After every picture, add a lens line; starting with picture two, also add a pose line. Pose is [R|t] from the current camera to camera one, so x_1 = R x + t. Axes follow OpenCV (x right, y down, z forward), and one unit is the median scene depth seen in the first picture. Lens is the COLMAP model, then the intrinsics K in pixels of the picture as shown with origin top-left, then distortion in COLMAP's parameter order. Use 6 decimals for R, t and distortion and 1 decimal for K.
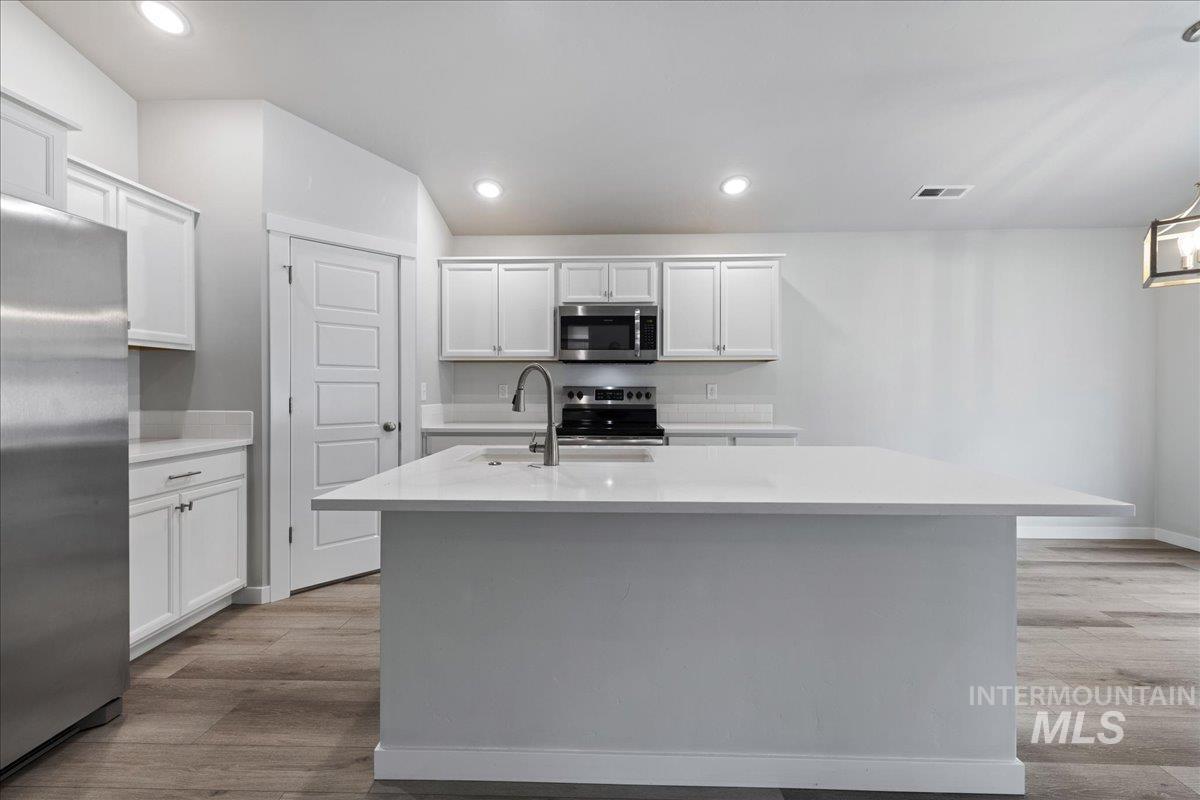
lens RADIAL K [[472.0, 0, 599.2], [0, 472.0, 392.4], [0, 0, 1]] dist [0.009324, -0.002393]
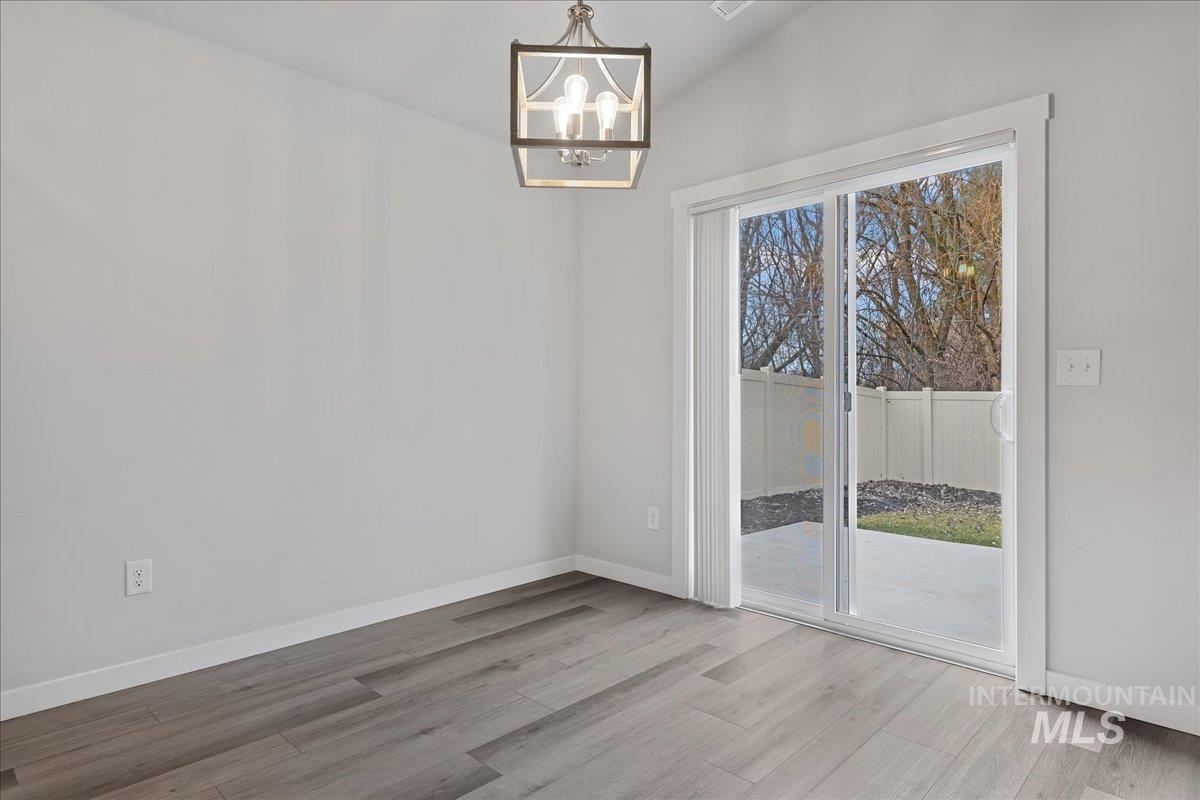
lens RADIAL K [[687.6, 0, 608.8], [0, 687.6, 400.3], [0, 0, 1]] dist [0.021898, -0.004965]
pose [[0.662392, -0.007168, 0.749123, 0.394867], [-0.000335, 0.999951, 0.009864, 0.024967], [-0.749157, -0.006785, 0.662358, 0.239068]]
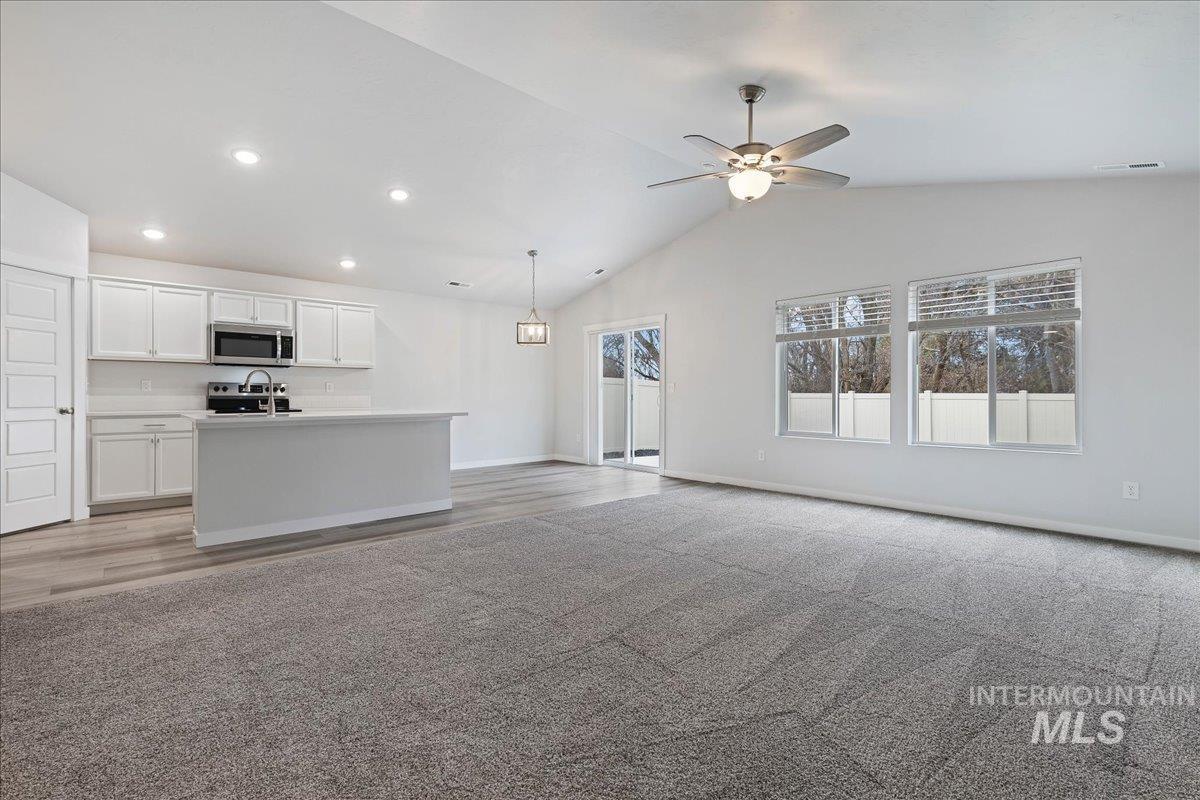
lens RADIAL K [[542.2, 0, 605.9], [0, 542.2, 395.8], [0, 0, 1]] dist [0.003256, 0.000228]
pose [[0.716647, -0.000340, 0.697436, -0.370830], [0.001346, 0.999999, -0.000896, 0.030750], [-0.697435, 0.001581, 0.716647, -0.943038]]
